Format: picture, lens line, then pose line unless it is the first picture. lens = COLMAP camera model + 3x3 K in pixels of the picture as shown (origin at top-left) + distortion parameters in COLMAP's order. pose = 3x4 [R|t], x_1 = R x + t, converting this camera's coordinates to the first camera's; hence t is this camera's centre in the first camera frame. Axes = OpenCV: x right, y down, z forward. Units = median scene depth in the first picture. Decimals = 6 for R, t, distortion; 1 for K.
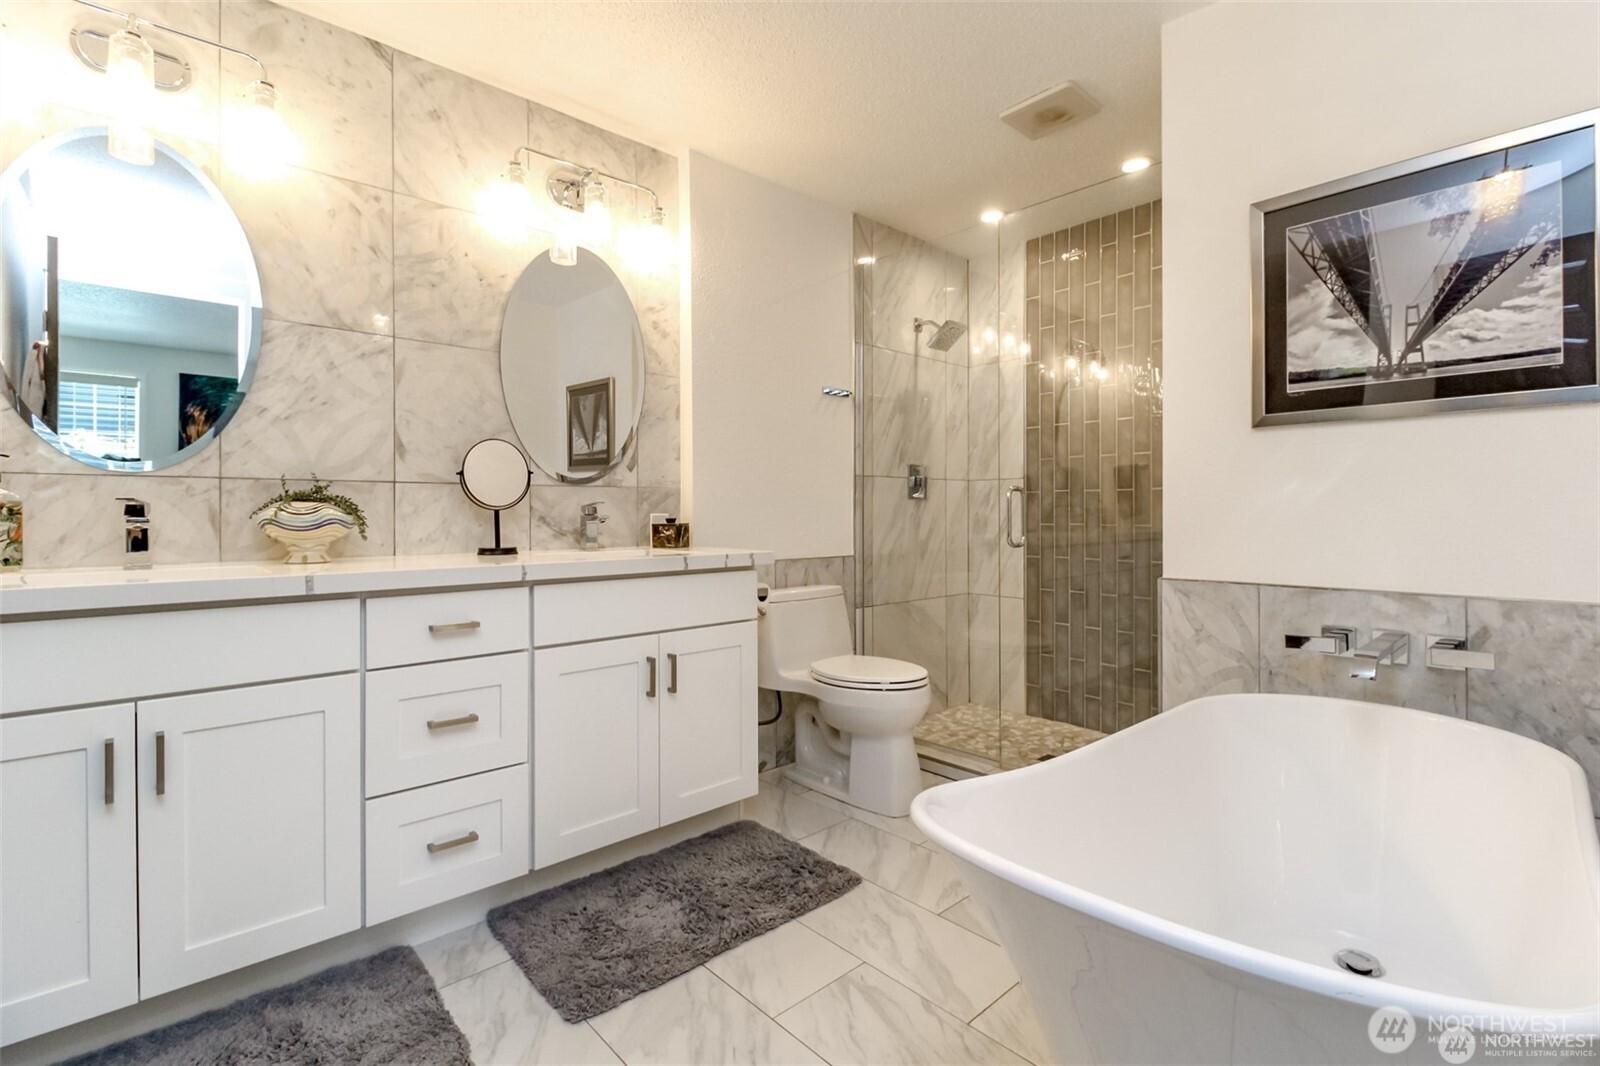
lens RADIAL K [[738.2, 0, 806.1], [0, 738.2, 514.4], [0, 0, 1]] dist [0.003346, -0.006569]
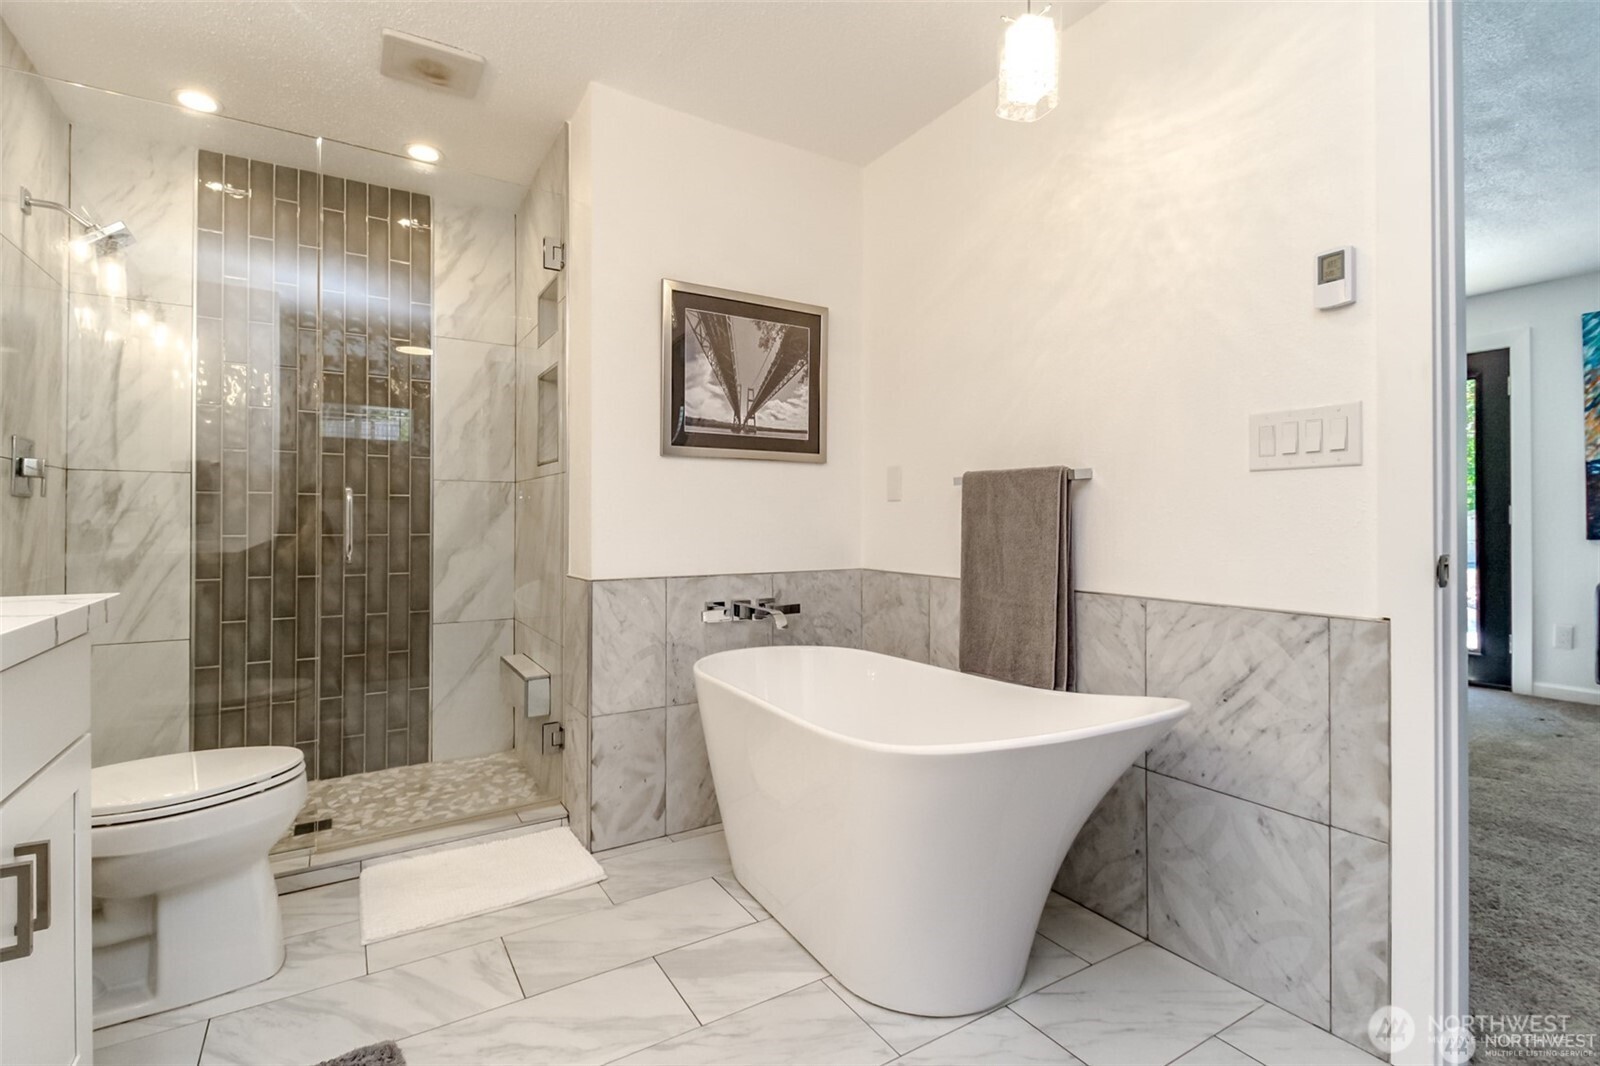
lens RADIAL K [[738.2, 0, 806.1], [0, 738.2, 514.4], [0, 0, 1]] dist [0.003346, -0.006569]
pose [[0.168261, 0.009893, 0.985693, -0.631645], [-0.000471, 0.999950, -0.009956, -0.001851], [-0.985742, 0.001211, 0.168258, 0.567570]]
